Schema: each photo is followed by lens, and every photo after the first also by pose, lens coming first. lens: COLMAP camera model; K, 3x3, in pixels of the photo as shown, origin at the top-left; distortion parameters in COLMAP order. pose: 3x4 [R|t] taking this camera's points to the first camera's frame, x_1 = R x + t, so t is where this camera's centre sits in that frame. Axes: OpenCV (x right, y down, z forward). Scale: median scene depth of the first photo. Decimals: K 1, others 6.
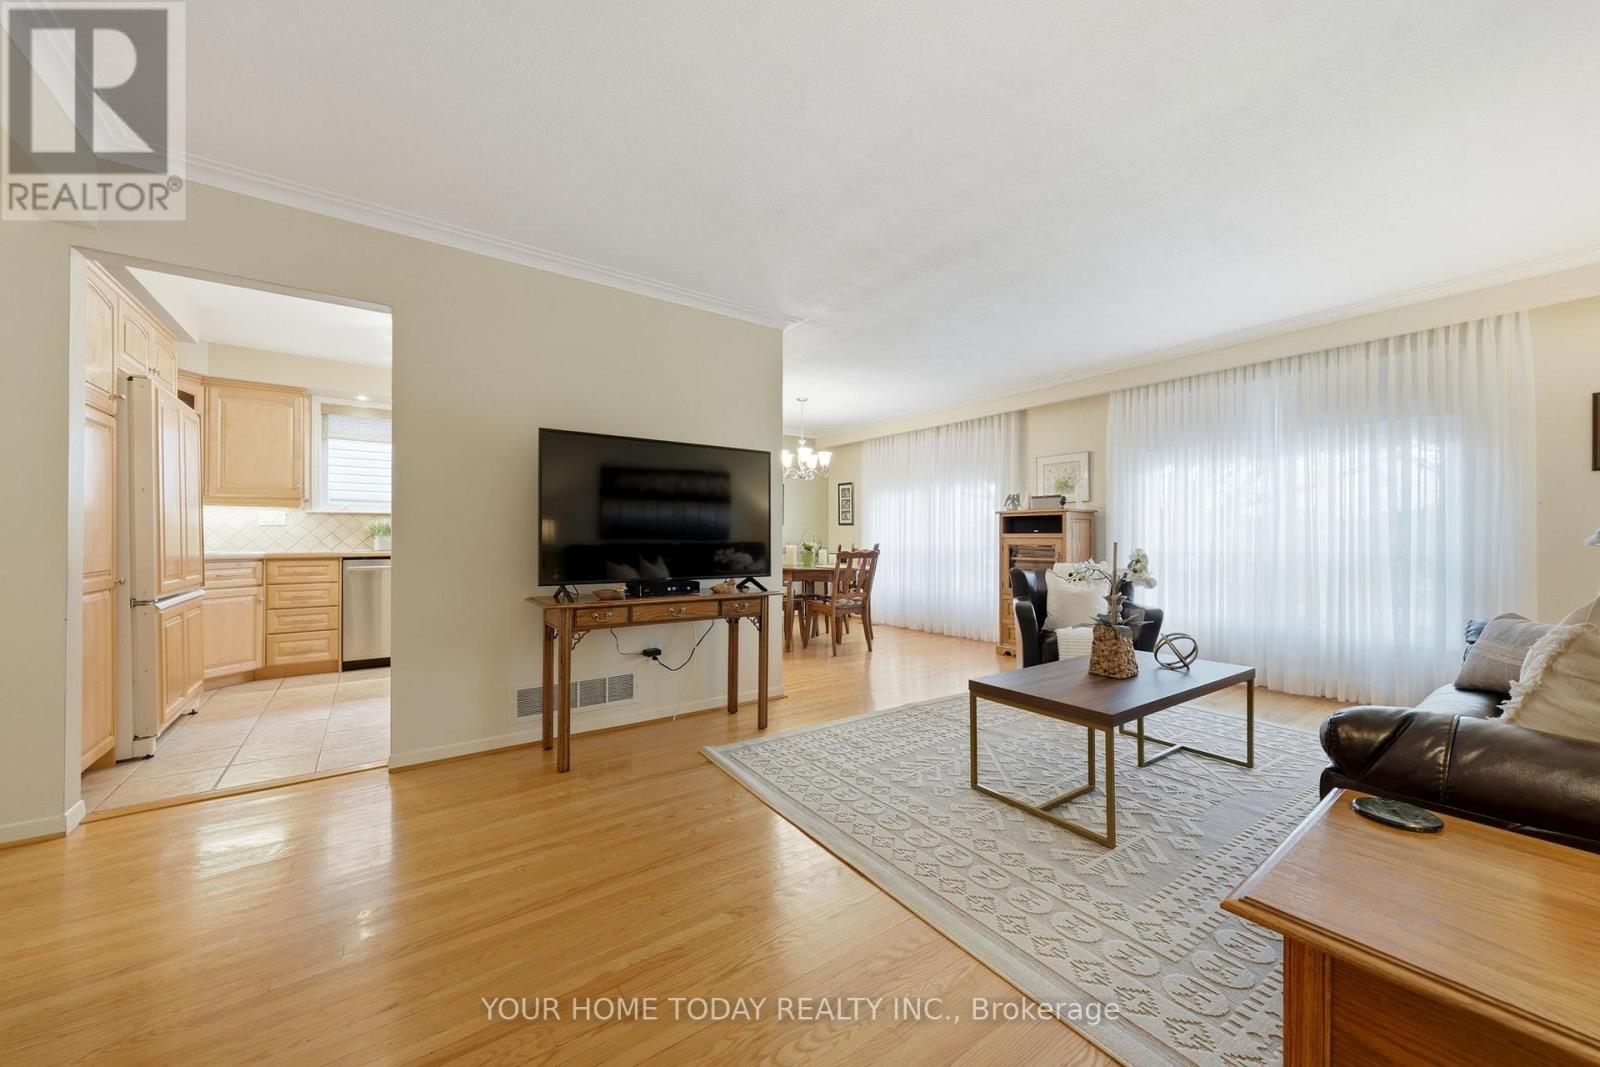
lens RADIAL K [[600.7, 0, 807.4], [0, 600.7, 532.2], [0, 0, 1]] dist [-0.003236, -0.000201]
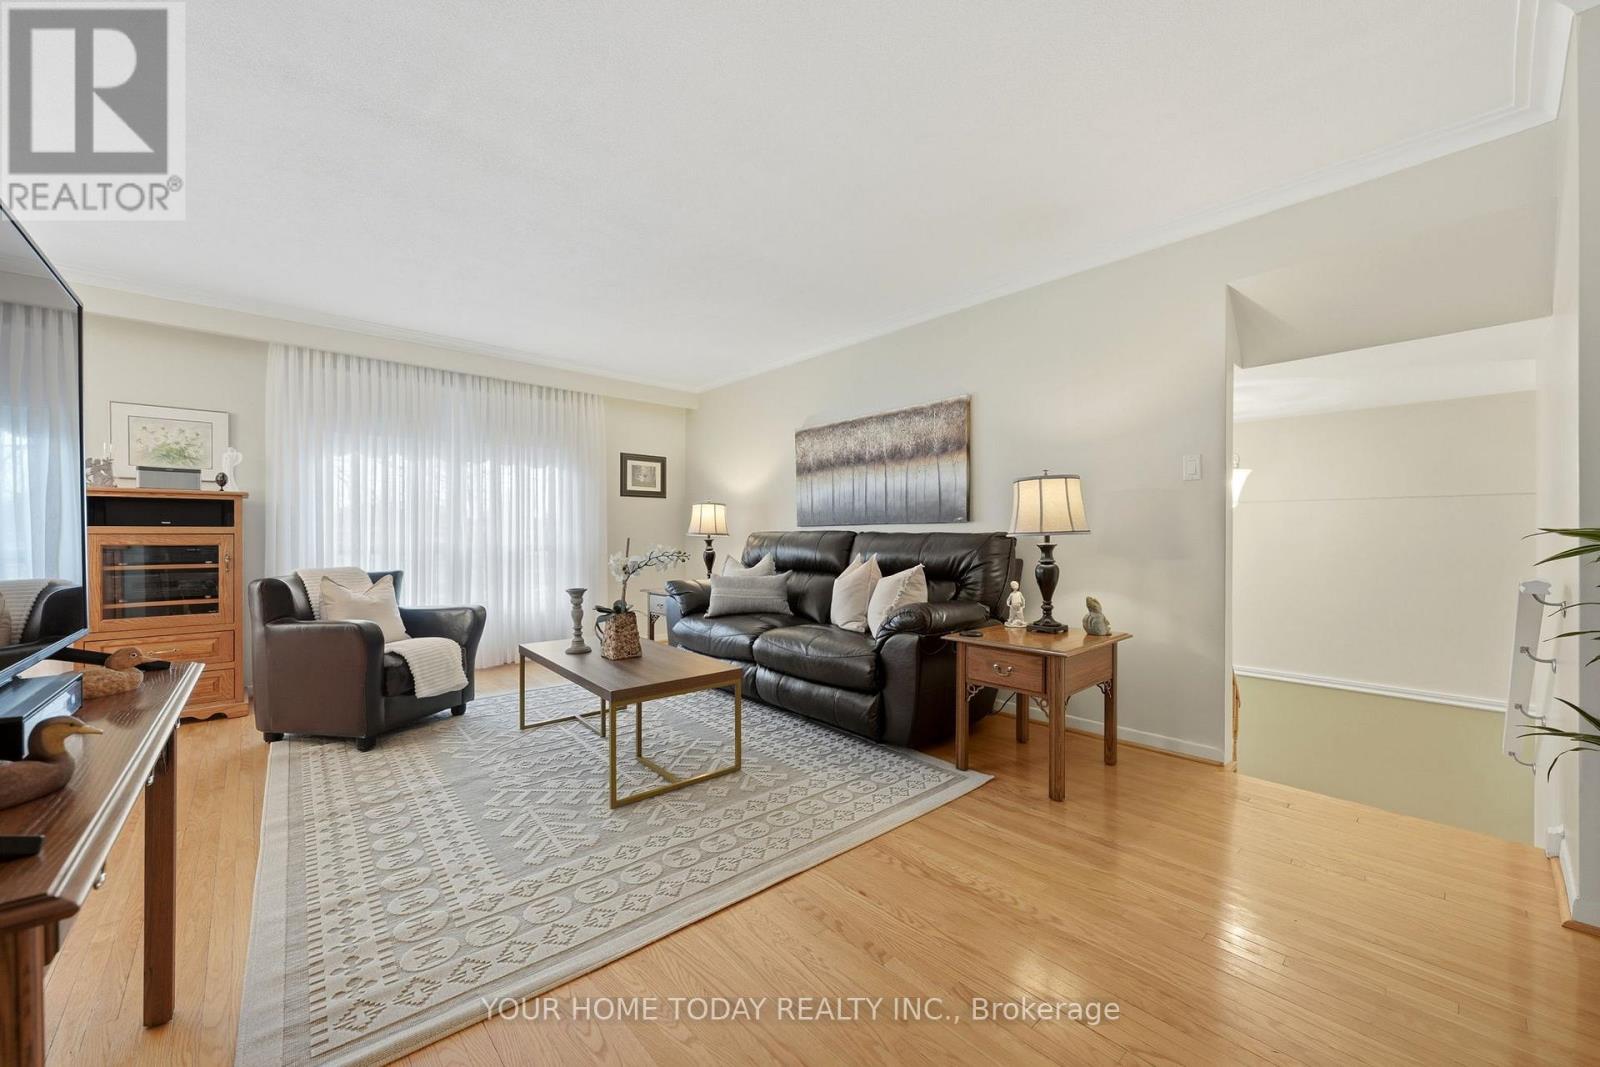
lens RADIAL K [[600.7, 0, 806.0], [0, 600.7, 541.3], [0, 0, 1]] dist [-0.003236, -0.000201]
pose [[-0.114227, -0.013599, 0.993362, -0.616787], [-0.010675, 0.999865, 0.012460, 0.003252], [-0.993397, -0.009181, -0.114357, 0.762188]]
